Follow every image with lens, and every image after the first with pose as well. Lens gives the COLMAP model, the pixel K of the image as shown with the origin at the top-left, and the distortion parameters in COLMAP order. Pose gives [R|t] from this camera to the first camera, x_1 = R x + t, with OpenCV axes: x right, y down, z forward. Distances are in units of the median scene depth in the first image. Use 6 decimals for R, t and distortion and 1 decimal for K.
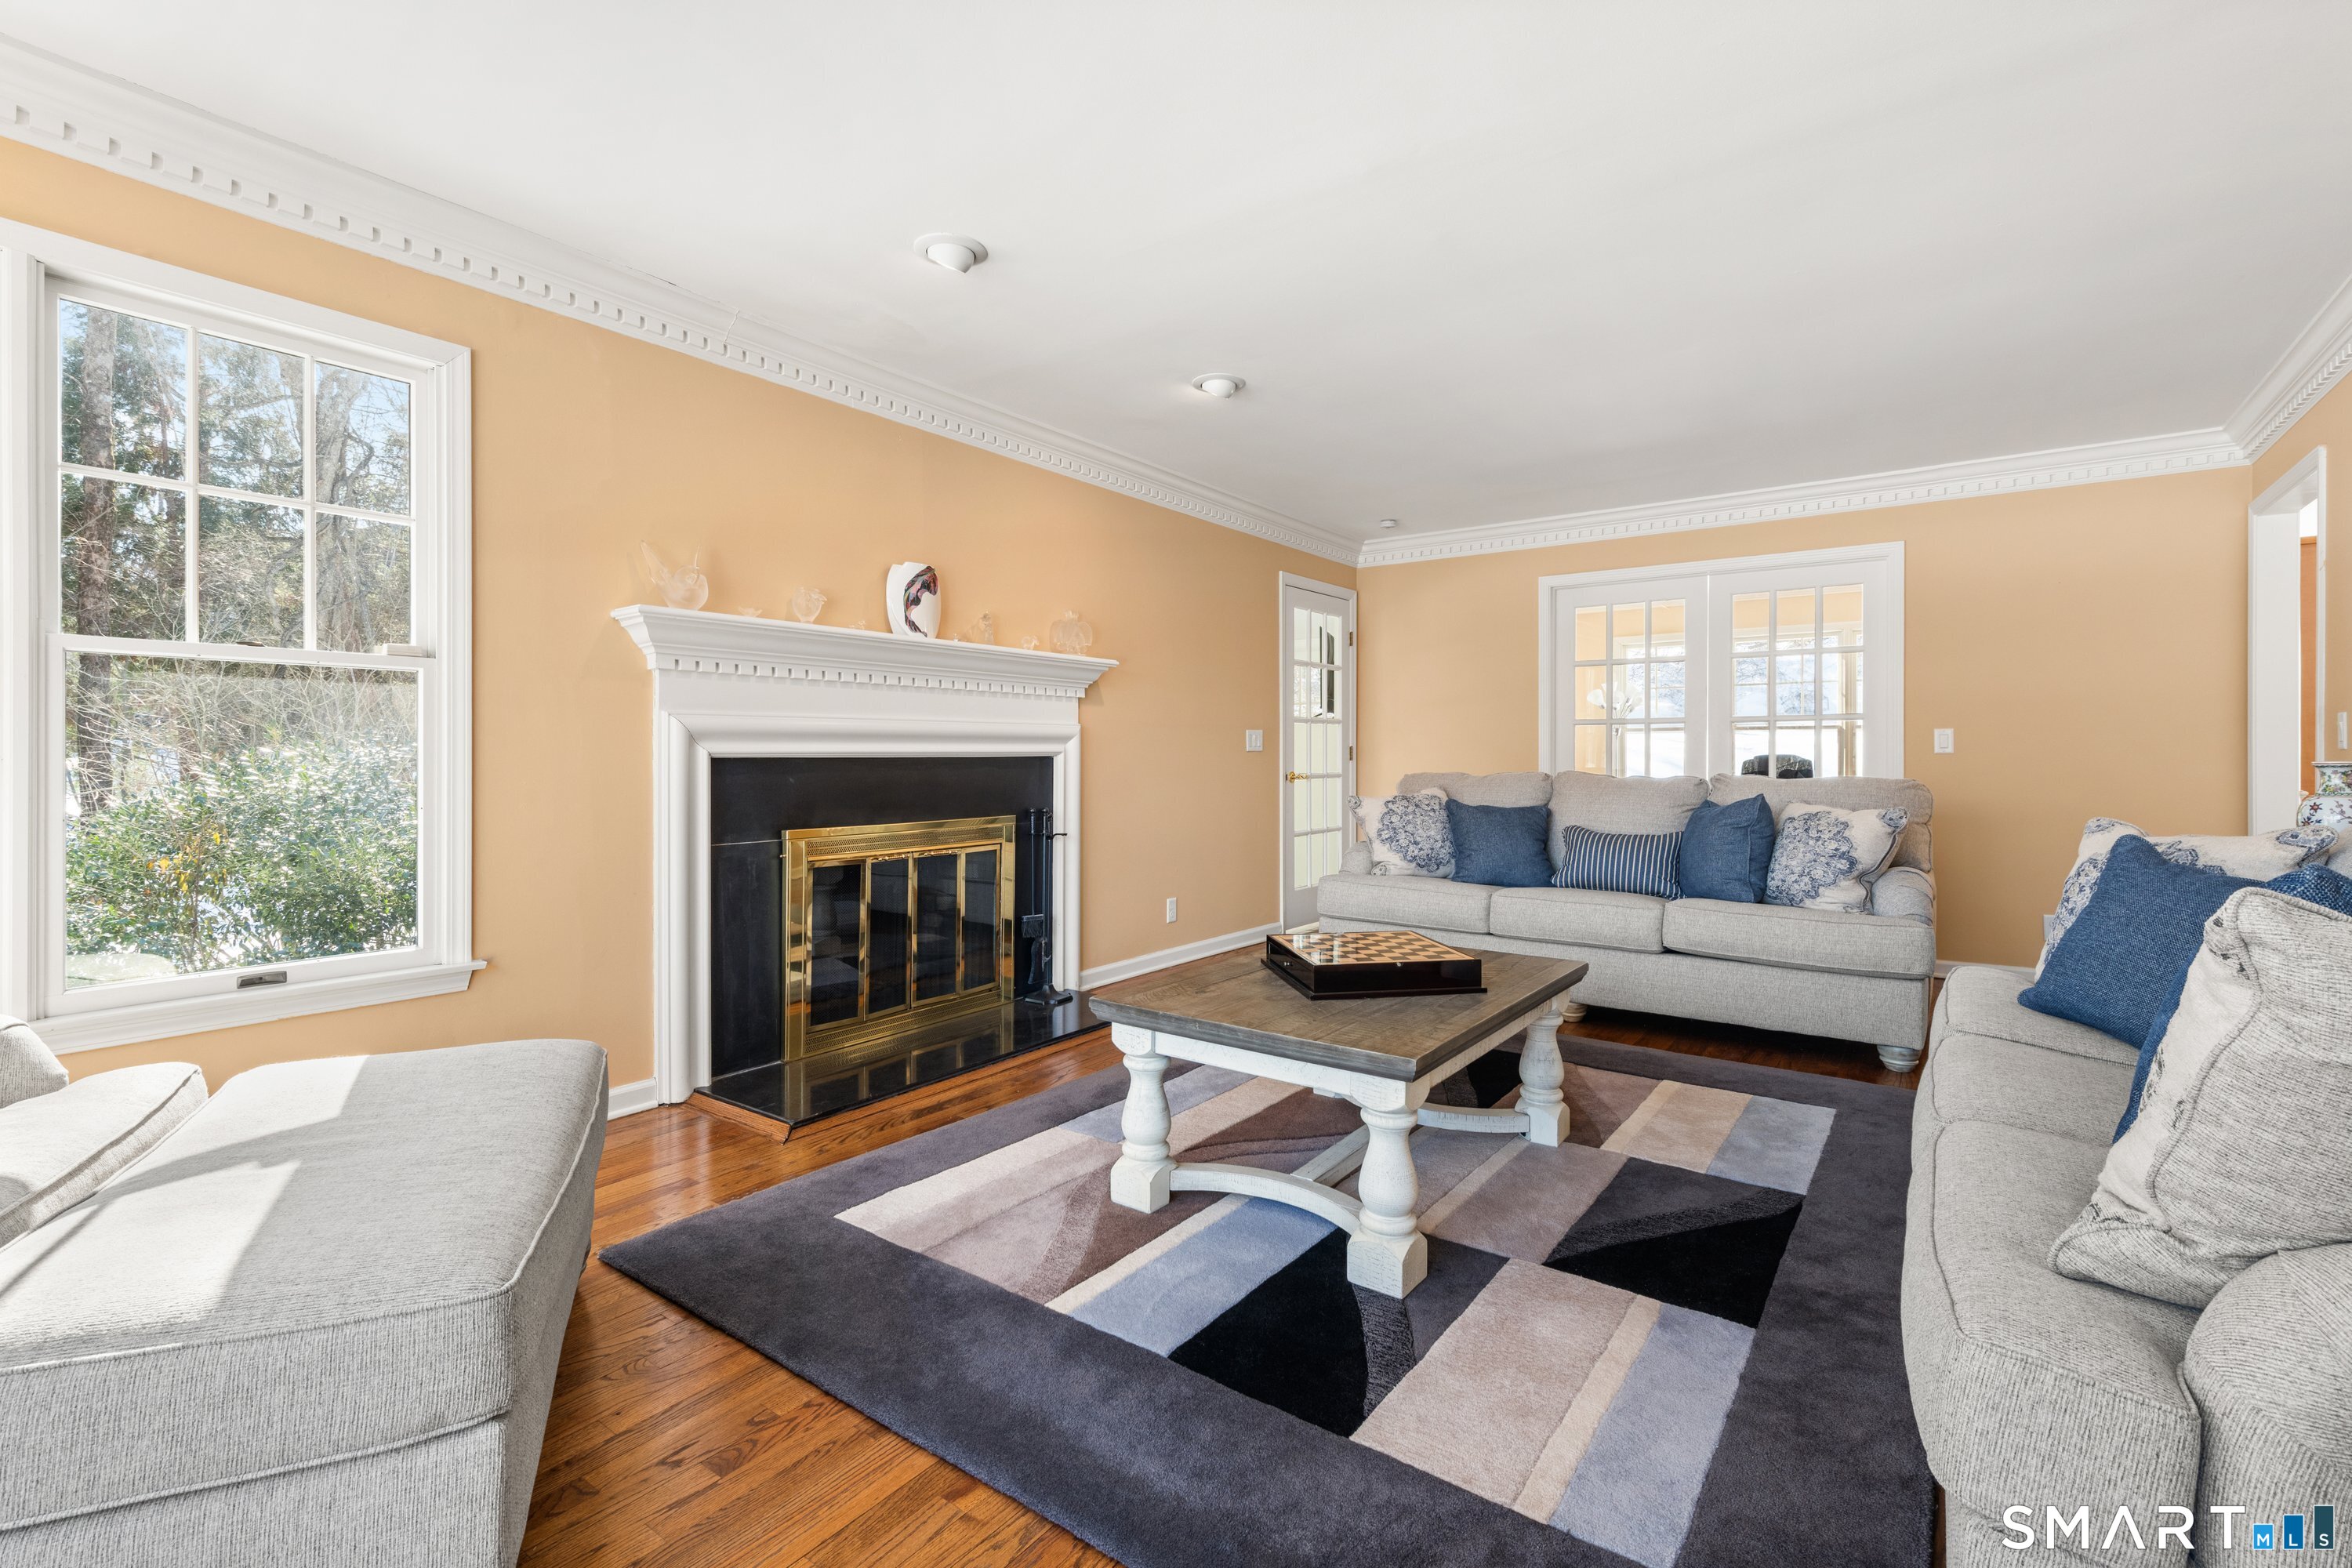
lens RADIAL K [[1055.4, 0, 1177.8], [0, 1055.4, 759.3], [0, 0, 1]] dist [0.000282, -0.000070]
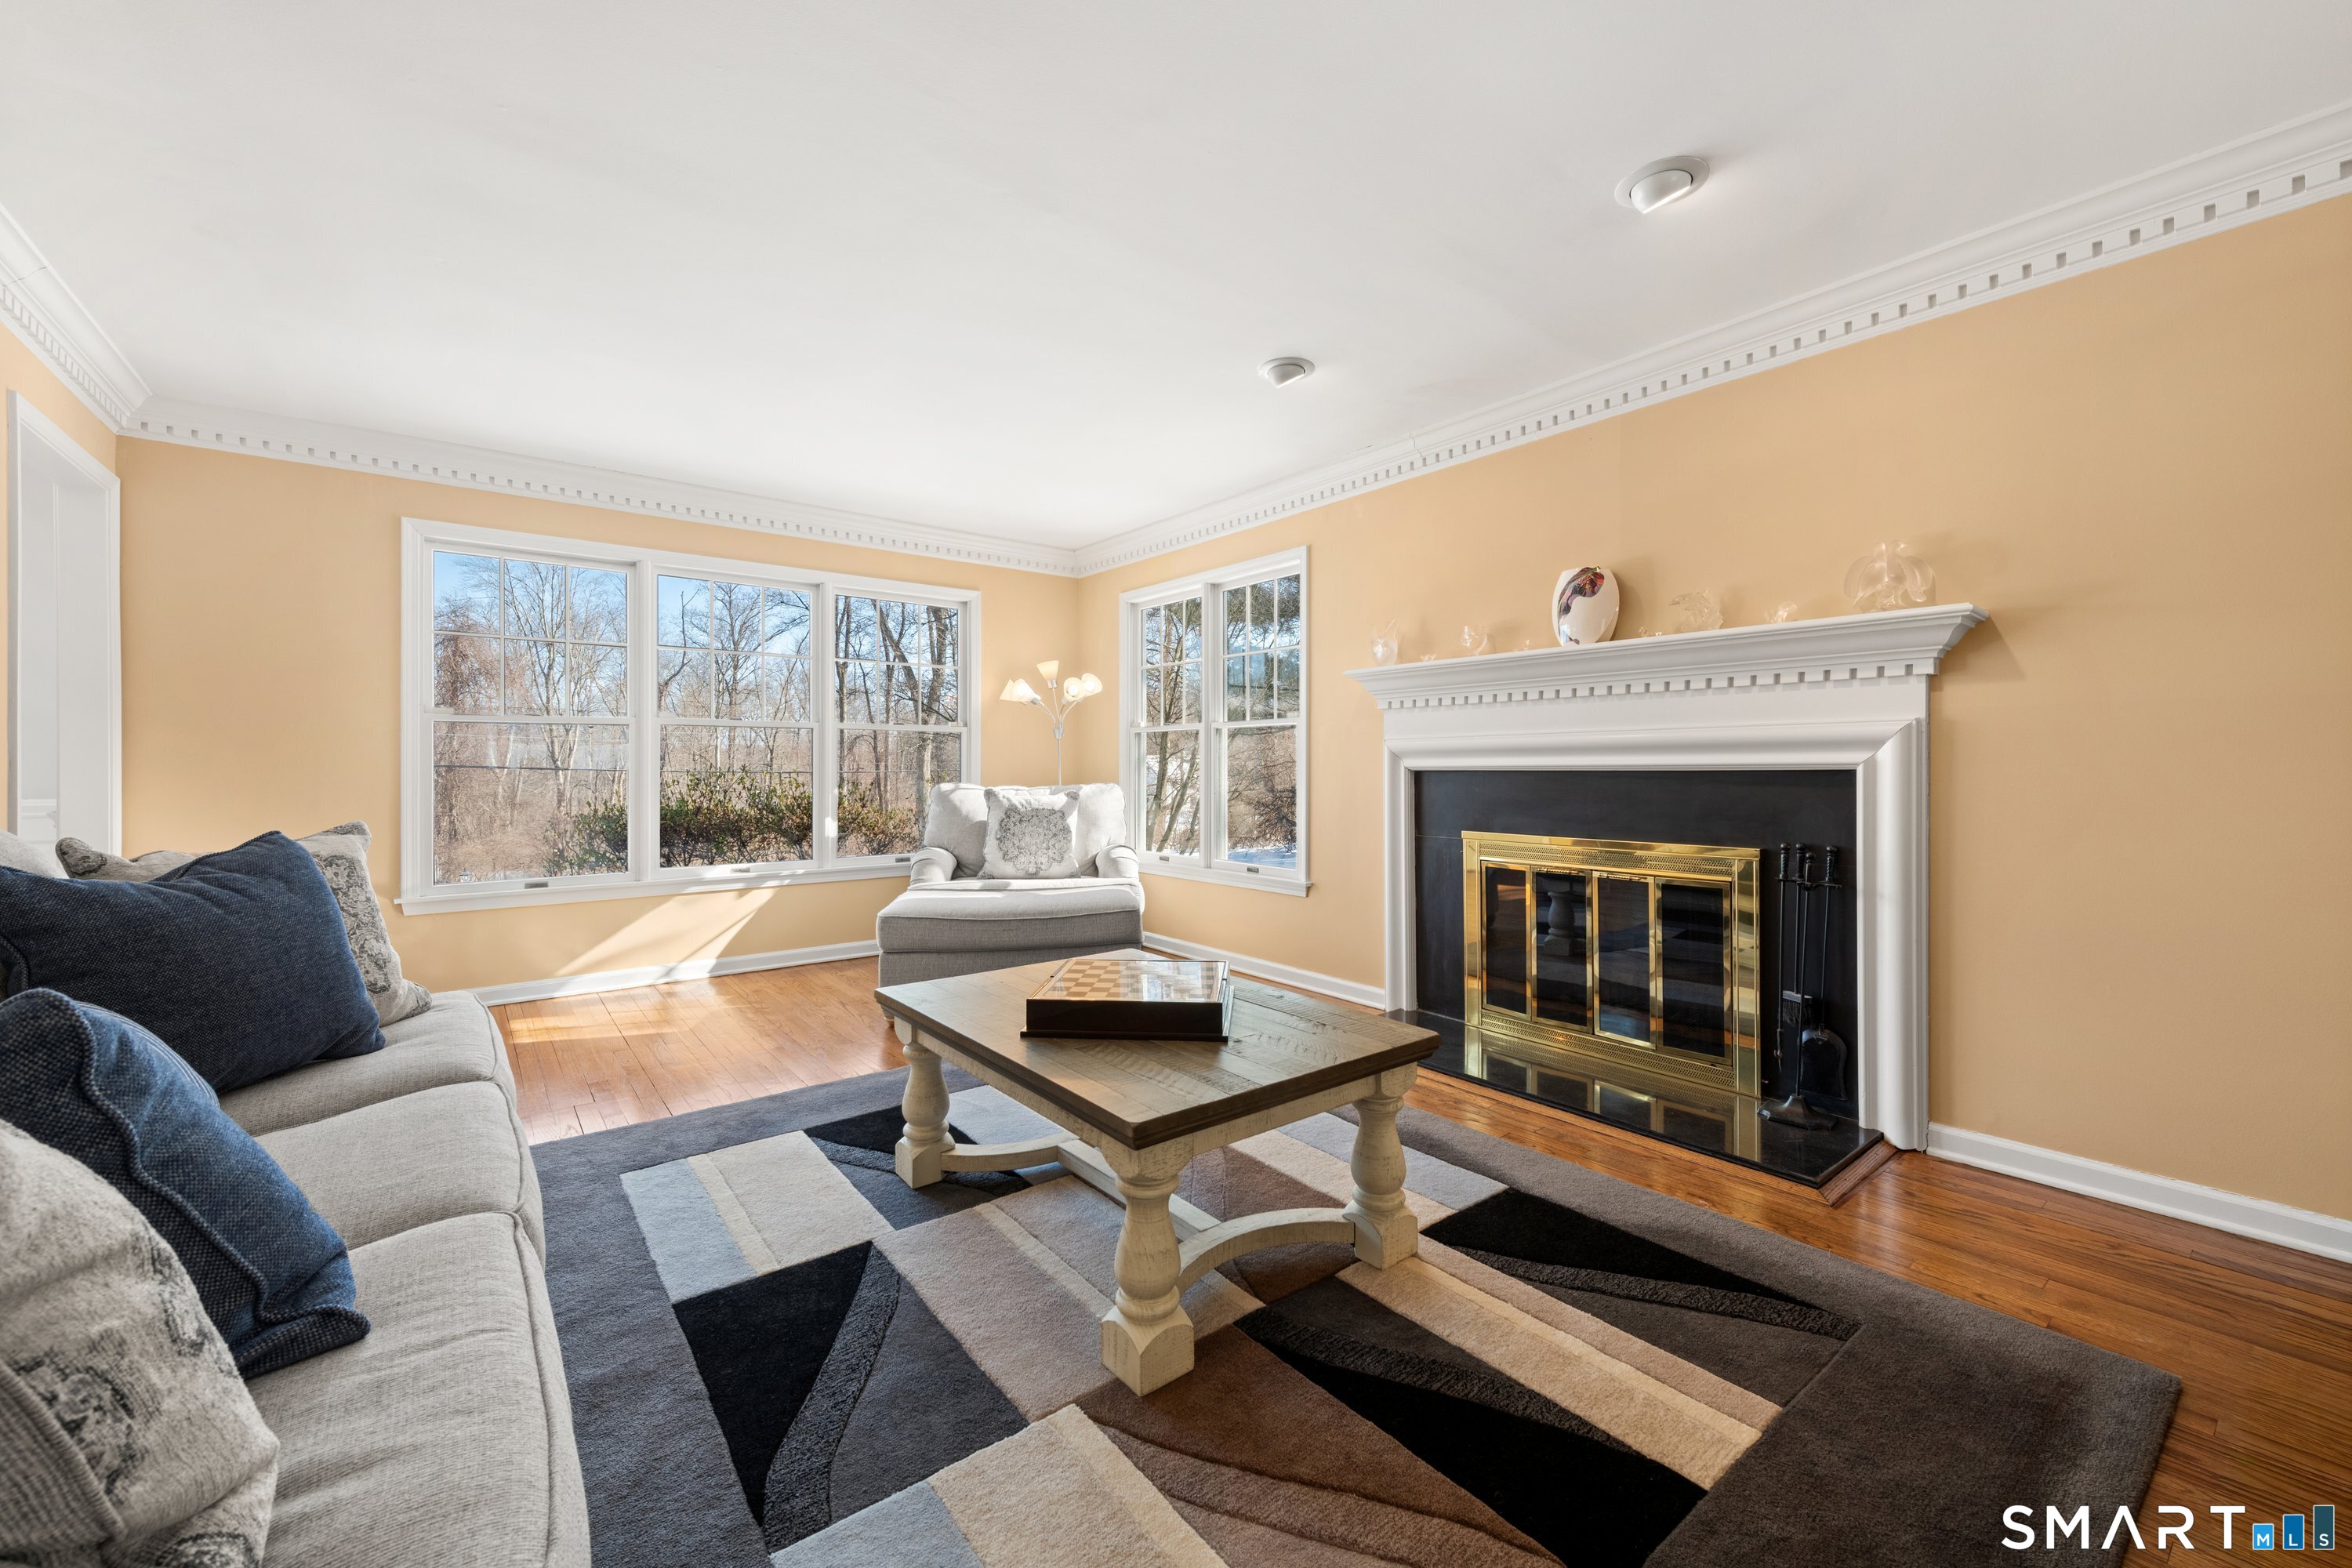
lens RADIAL K [[921.0, 0, 1177.8], [0, 921.0, 778.2], [0, 0, 1]] dist [0.001606, 0.000026]
pose [[-0.264892, 0.011713, -0.964207, 0.664692], [-0.002441, 0.999915, 0.012817, -0.004696], [0.964275, 0.005749, -0.264840, 0.883439]]
